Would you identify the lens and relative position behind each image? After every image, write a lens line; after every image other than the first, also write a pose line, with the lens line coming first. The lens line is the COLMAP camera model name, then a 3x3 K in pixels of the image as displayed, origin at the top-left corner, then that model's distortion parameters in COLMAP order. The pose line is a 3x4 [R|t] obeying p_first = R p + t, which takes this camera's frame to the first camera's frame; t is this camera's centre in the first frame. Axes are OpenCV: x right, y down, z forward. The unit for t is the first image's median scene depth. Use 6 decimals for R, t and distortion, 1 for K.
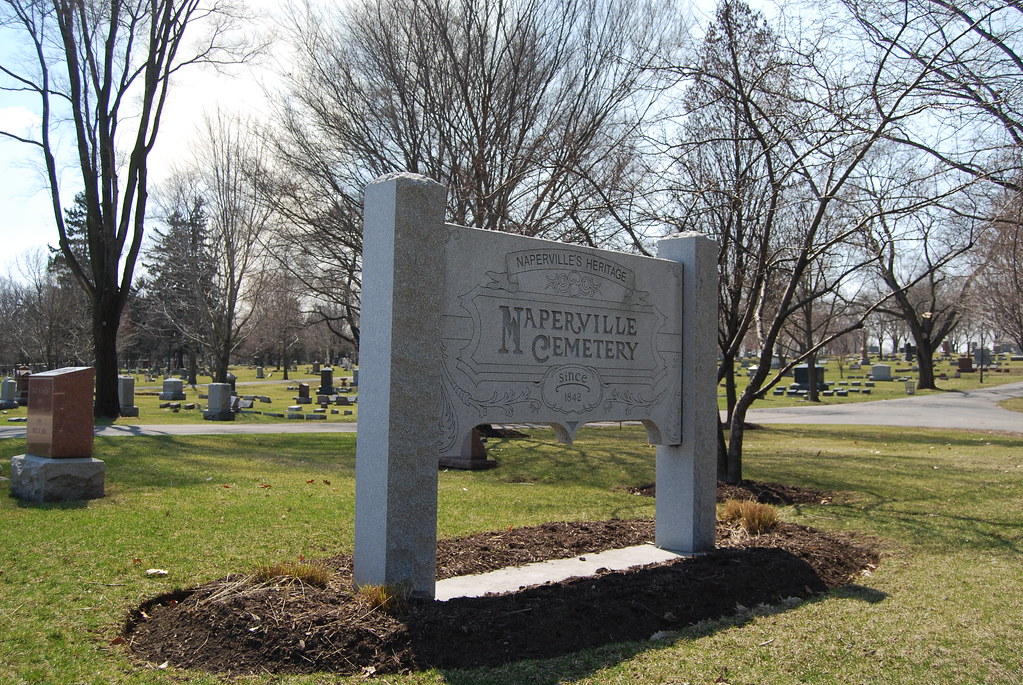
lens RADIAL K [[951.0, 0, 511.4], [0, 951.0, 342.9], [0, 0, 1]] dist [-0.042968, 0.000000]
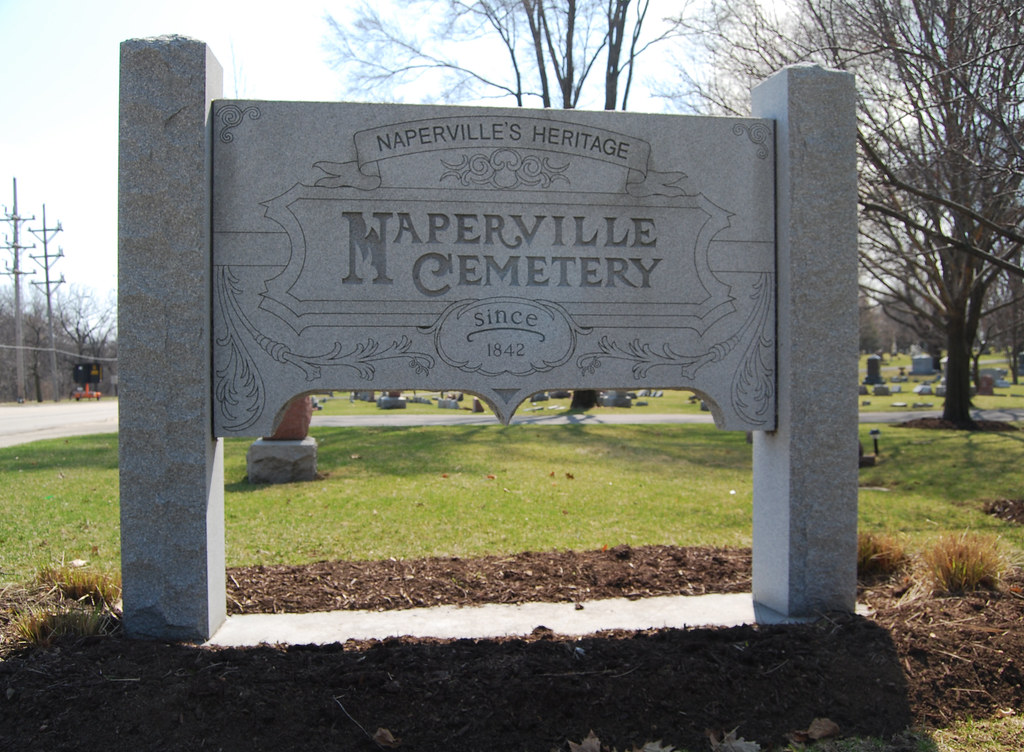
lens RADIAL K [[968.0, 0, 511.9], [0, 968.0, 377.8], [0, 0, 1]] dist [-0.081675, 0.000000]
pose [[0.819944, -0.017508, -0.572176, 0.429250], [0.041939, 0.998683, 0.029542, 0.056337], [0.570905, -0.048219, 0.819599, 0.475824]]
